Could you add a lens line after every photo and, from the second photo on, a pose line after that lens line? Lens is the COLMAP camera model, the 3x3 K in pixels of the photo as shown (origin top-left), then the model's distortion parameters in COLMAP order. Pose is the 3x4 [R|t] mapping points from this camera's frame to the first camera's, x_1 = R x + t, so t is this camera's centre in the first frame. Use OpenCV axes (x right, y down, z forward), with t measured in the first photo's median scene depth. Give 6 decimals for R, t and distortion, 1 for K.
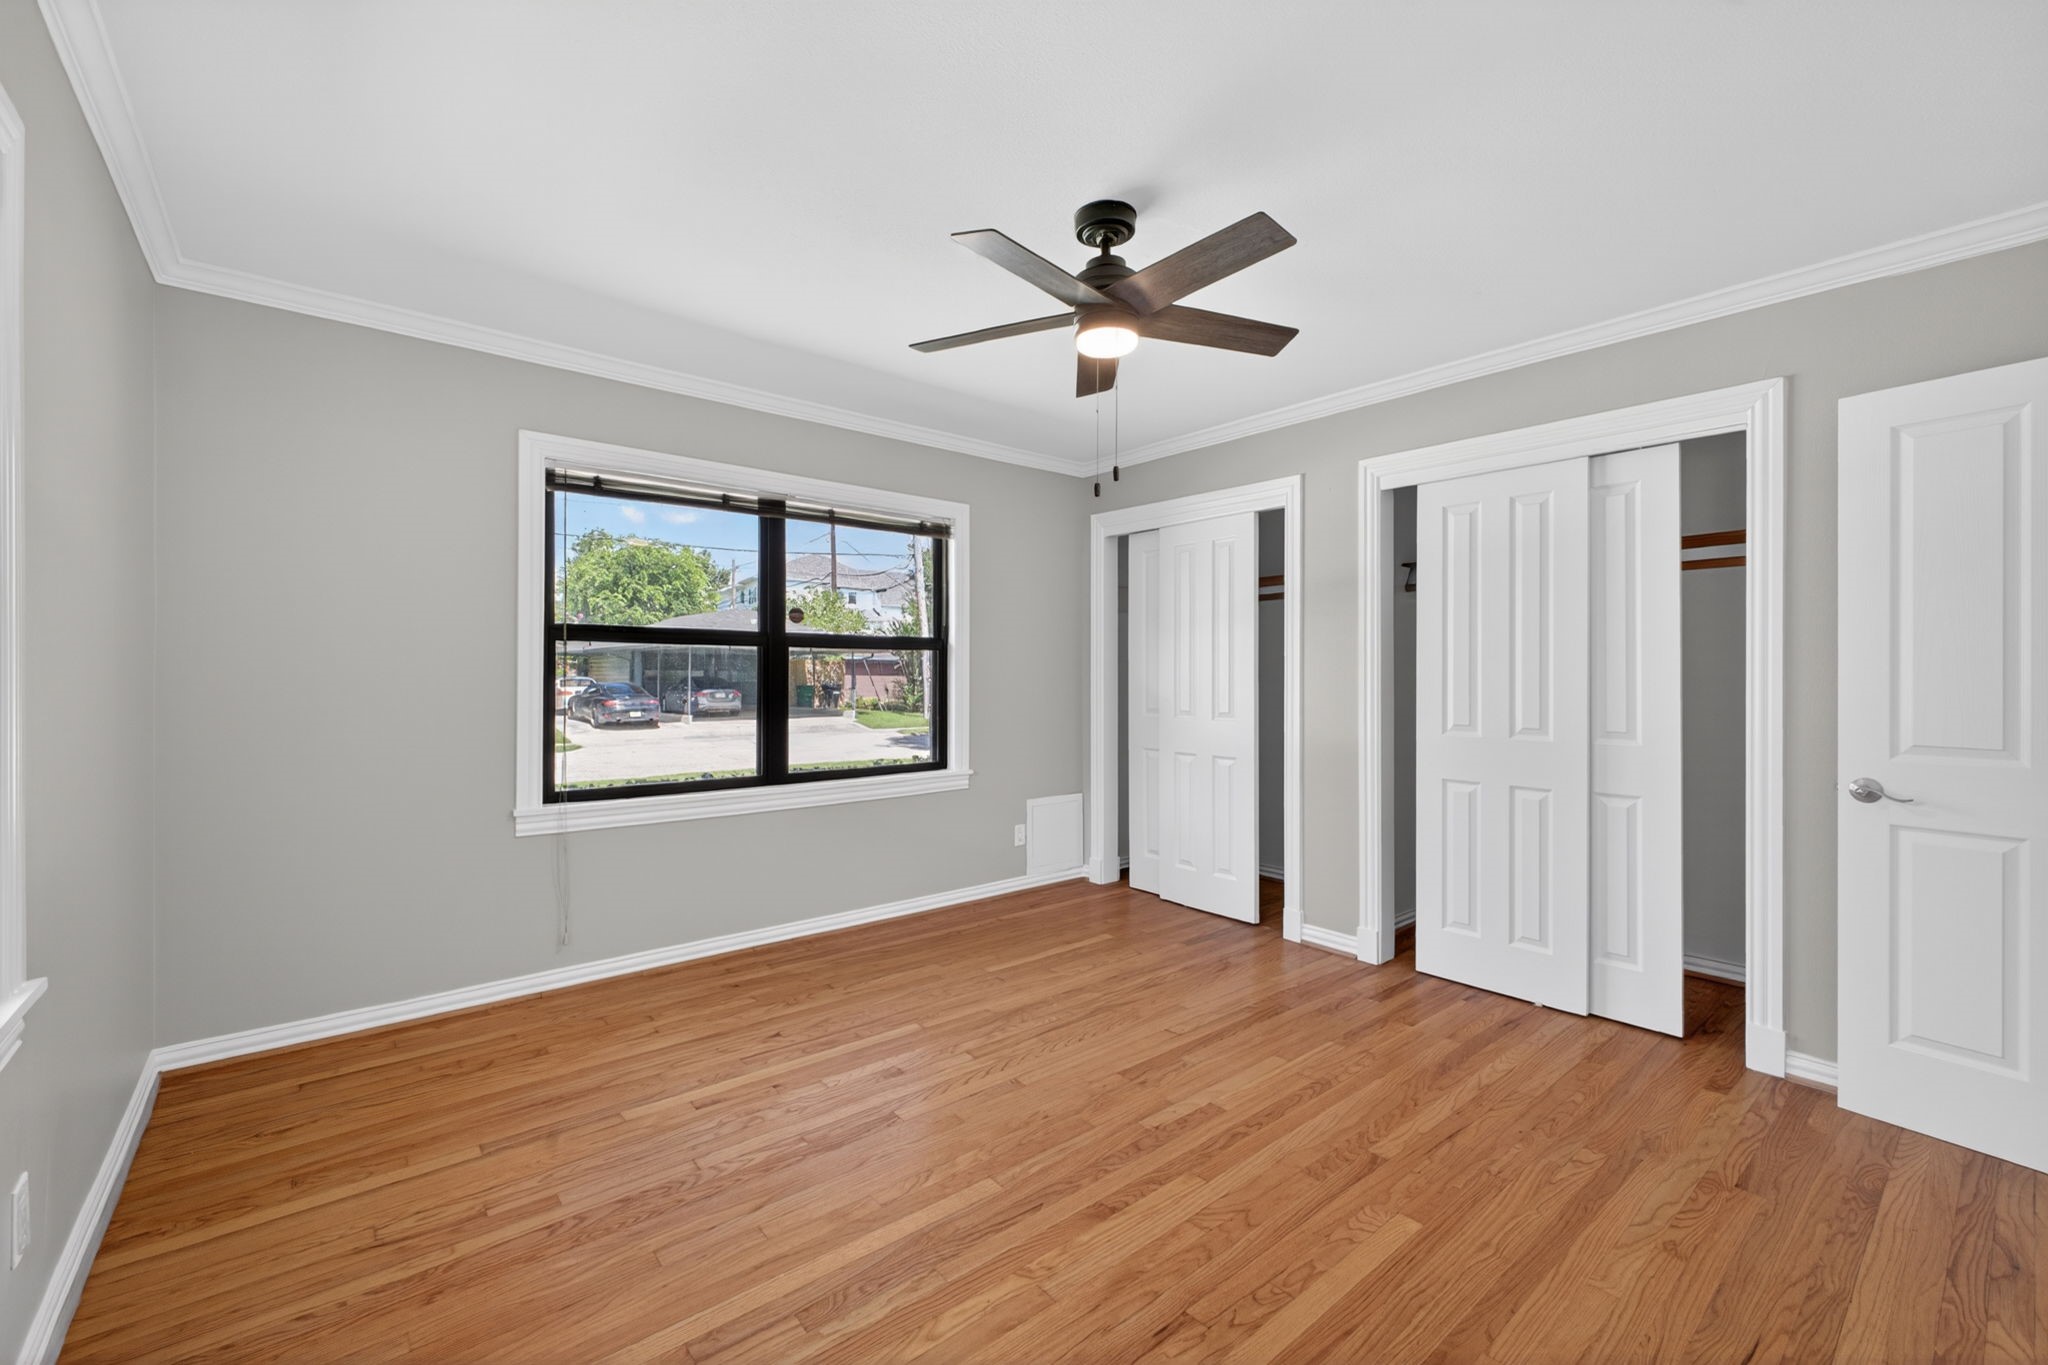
lens RADIAL K [[842.8, 0, 1015.4], [0, 842.8, 673.8], [0, 0, 1]] dist [0.011858, -0.001165]
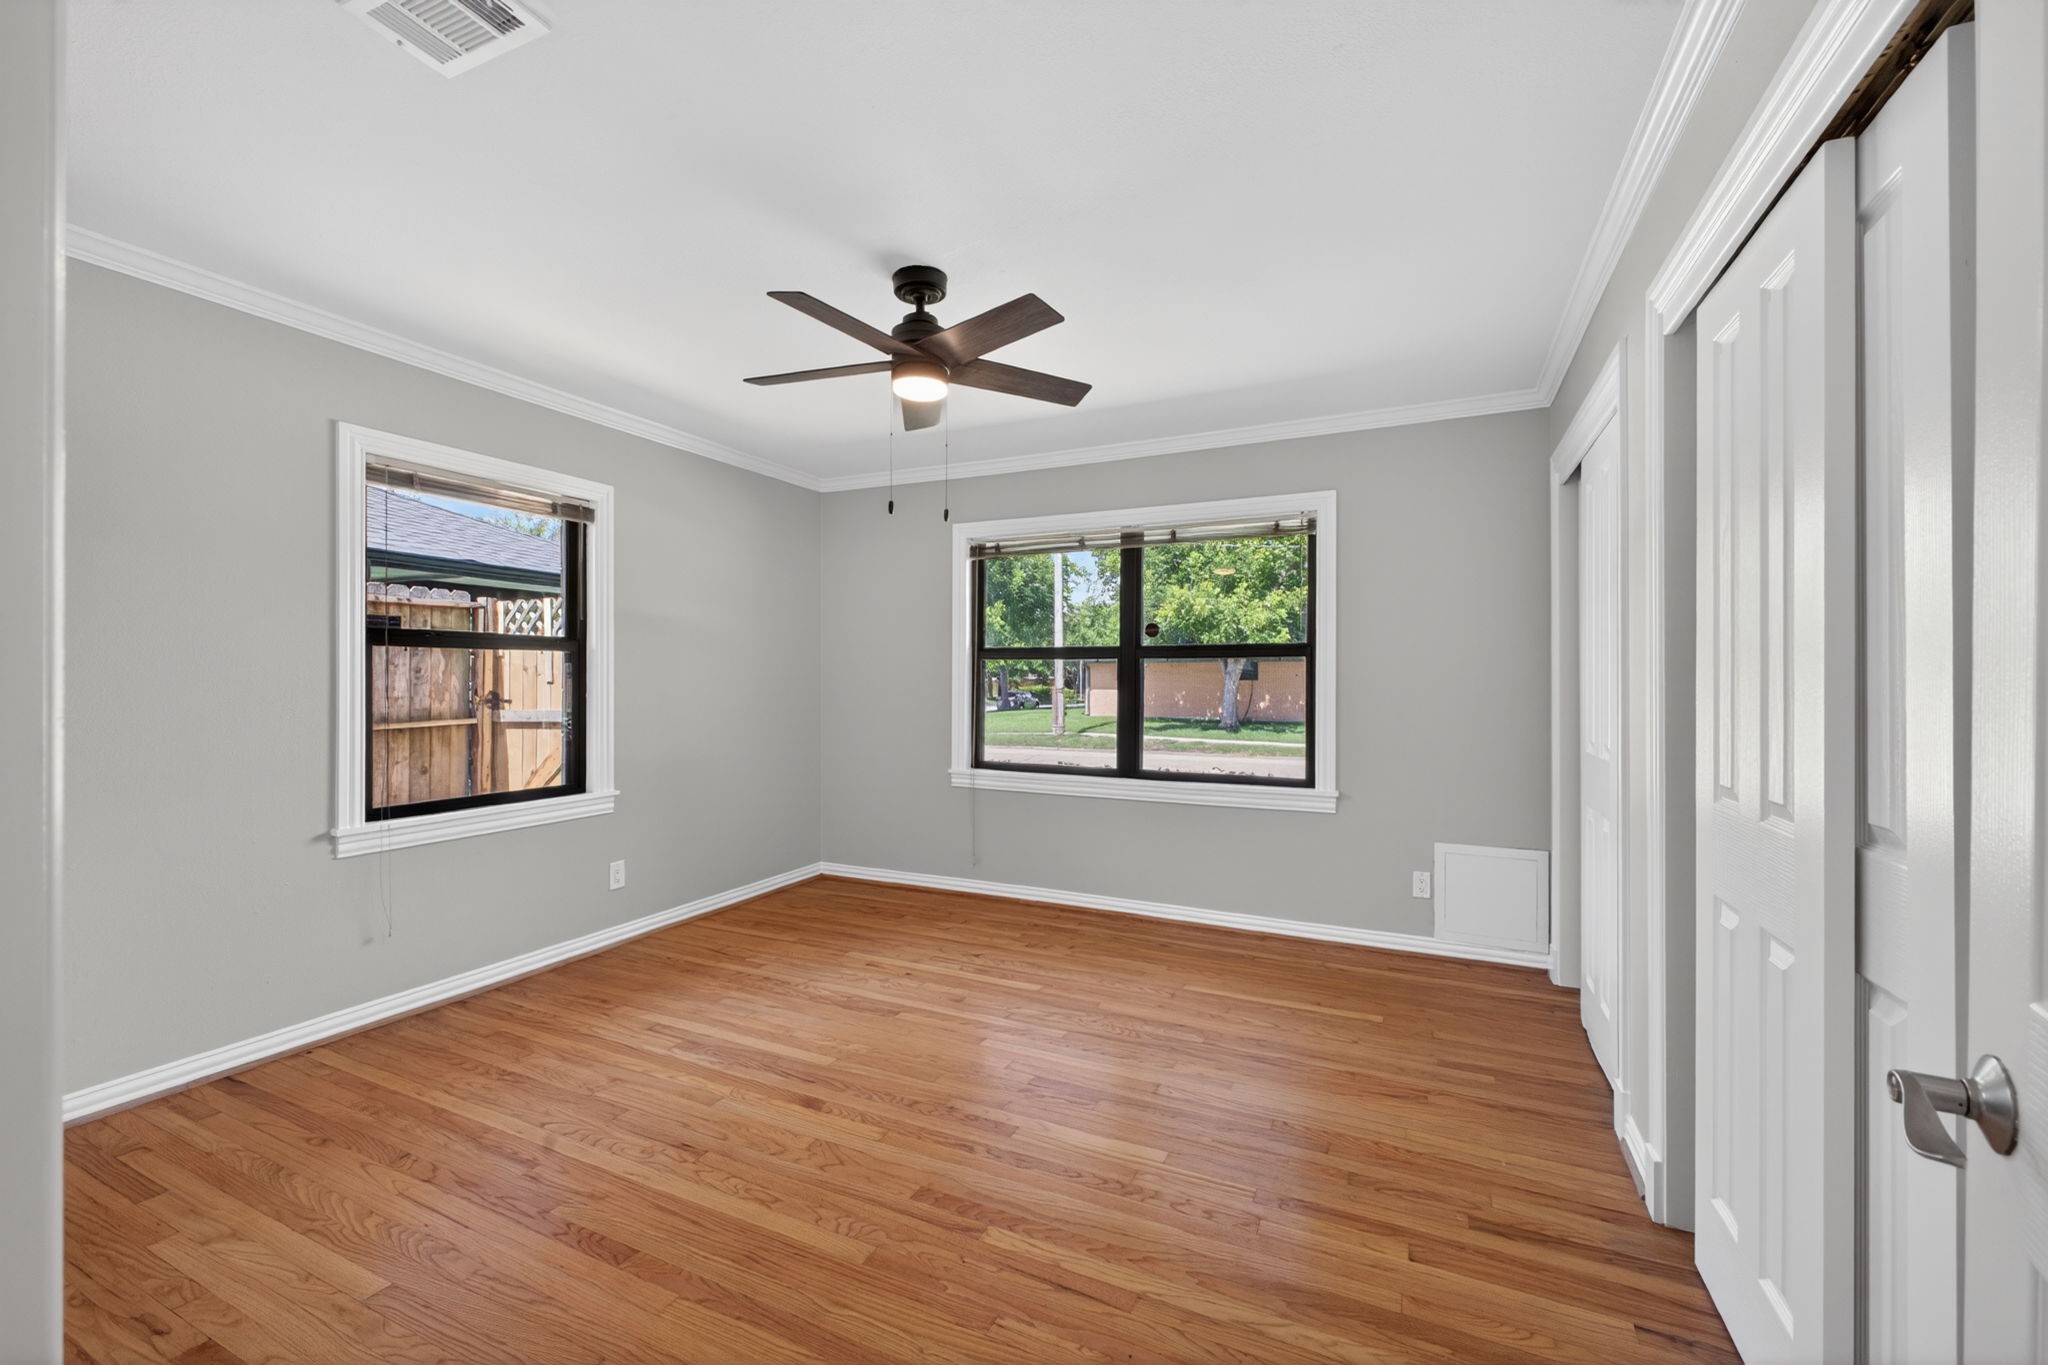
lens RADIAL K [[842.8, 0, 1022.0], [0, 842.8, 687.7], [0, 0, 1]] dist [0.011858, -0.001165]
pose [[0.420792, 0.005677, -0.907139, 0.824727], [-0.003825, 0.999983, 0.004484, 0.003245], [0.907149, 0.001583, 0.420806, 0.448913]]
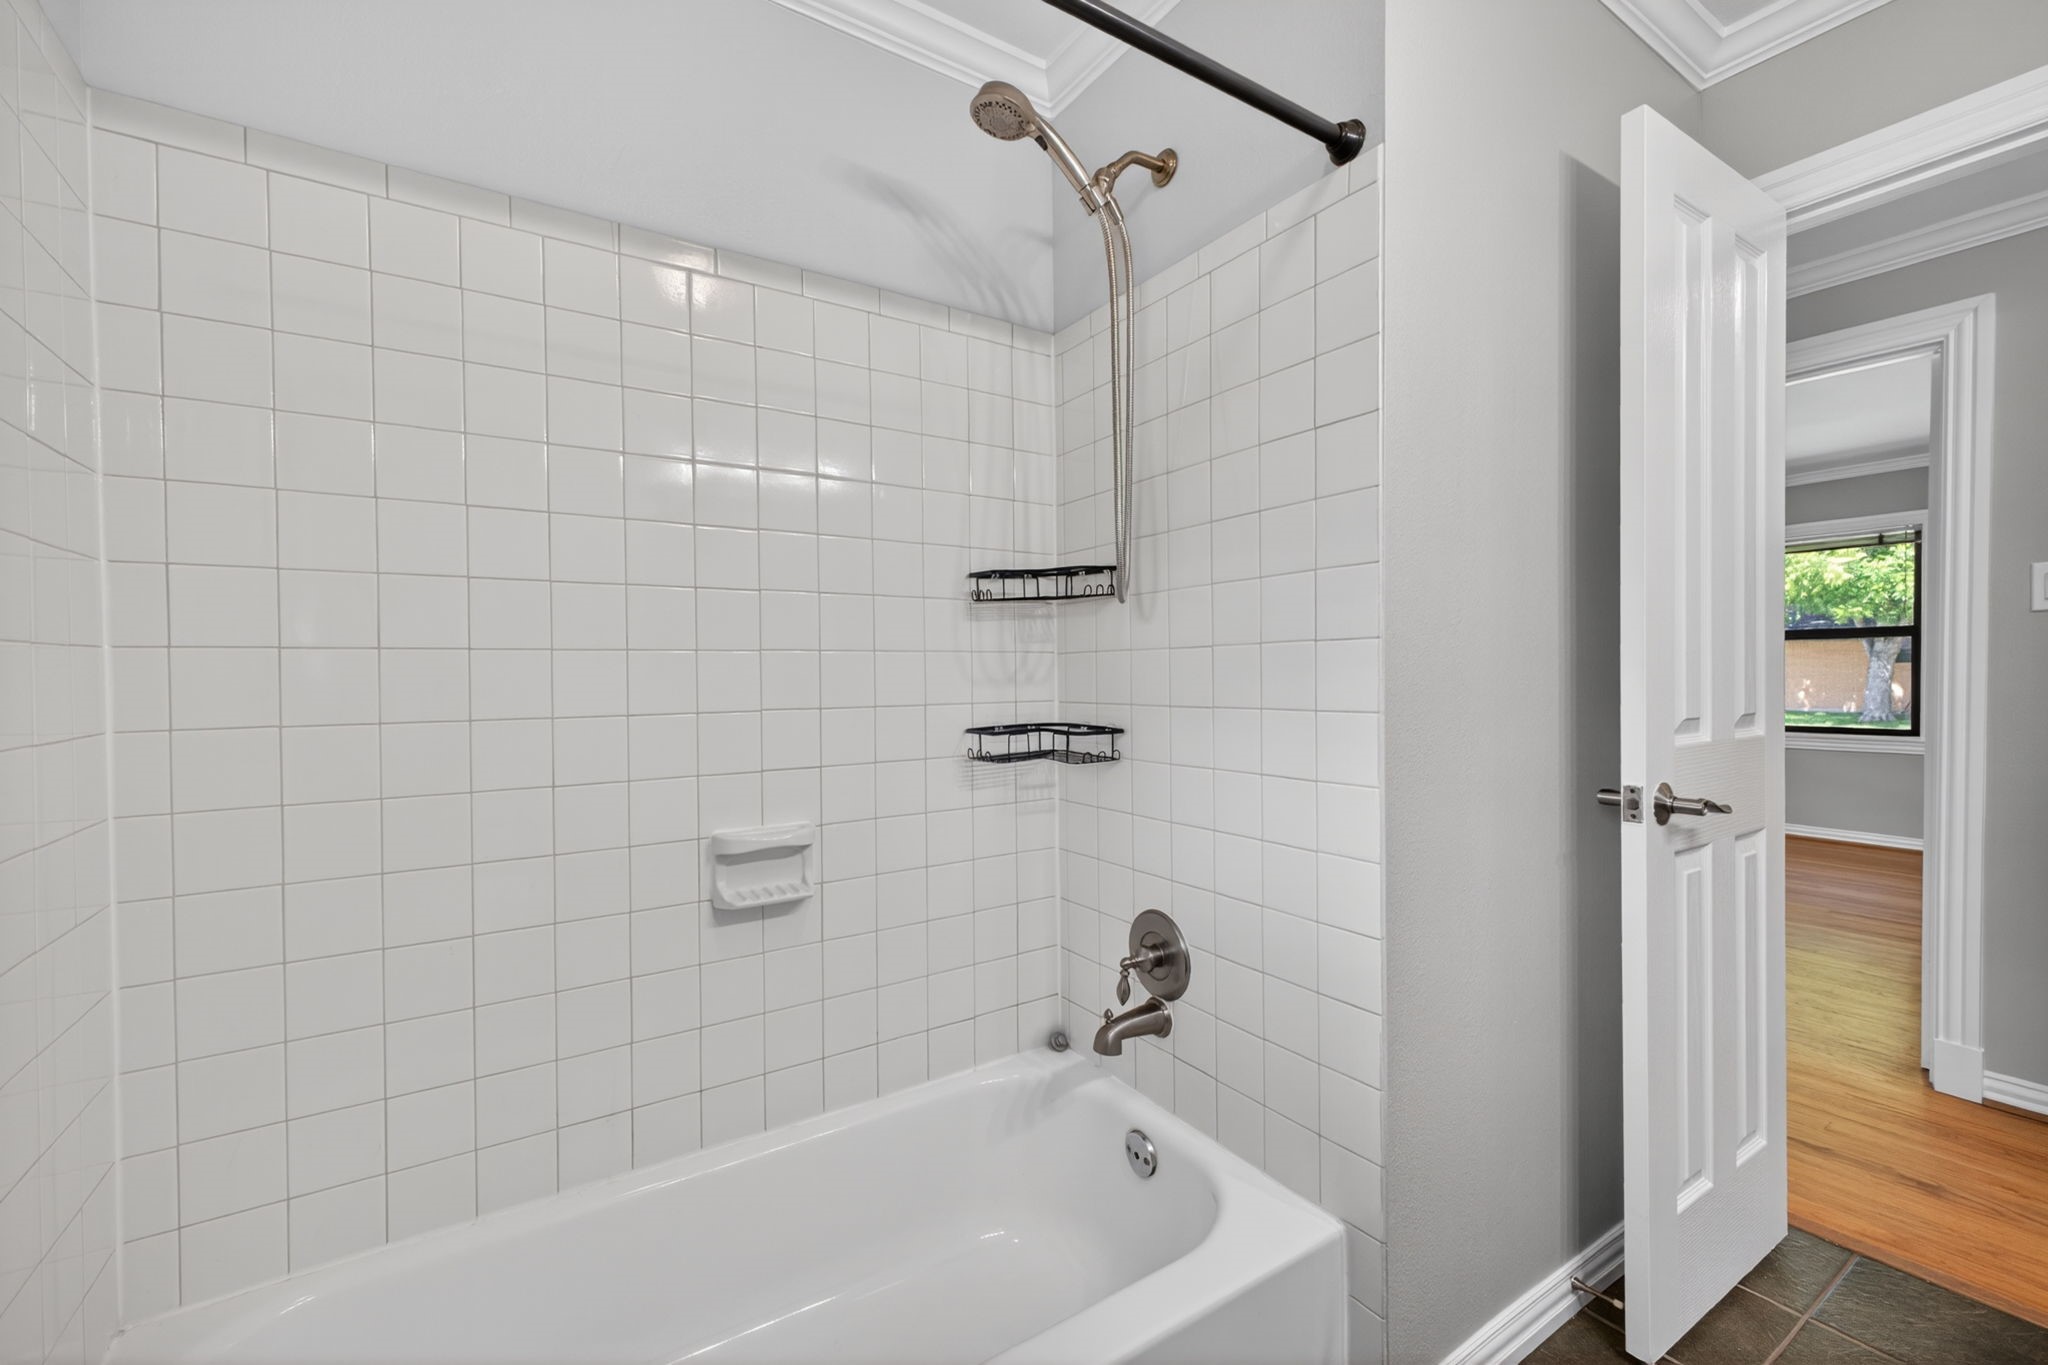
lens RADIAL K [[842.8, 0, 1024.8], [0, 842.8, 684.0], [0, 0, 1]] dist [0.011858, -0.001165]
pose [[-0.119805, 0.012381, -0.992720, 1.709841], [0.001846, 0.999923, 0.012248, 0.030527], [0.992796, -0.000365, -0.119819, -0.149005]]
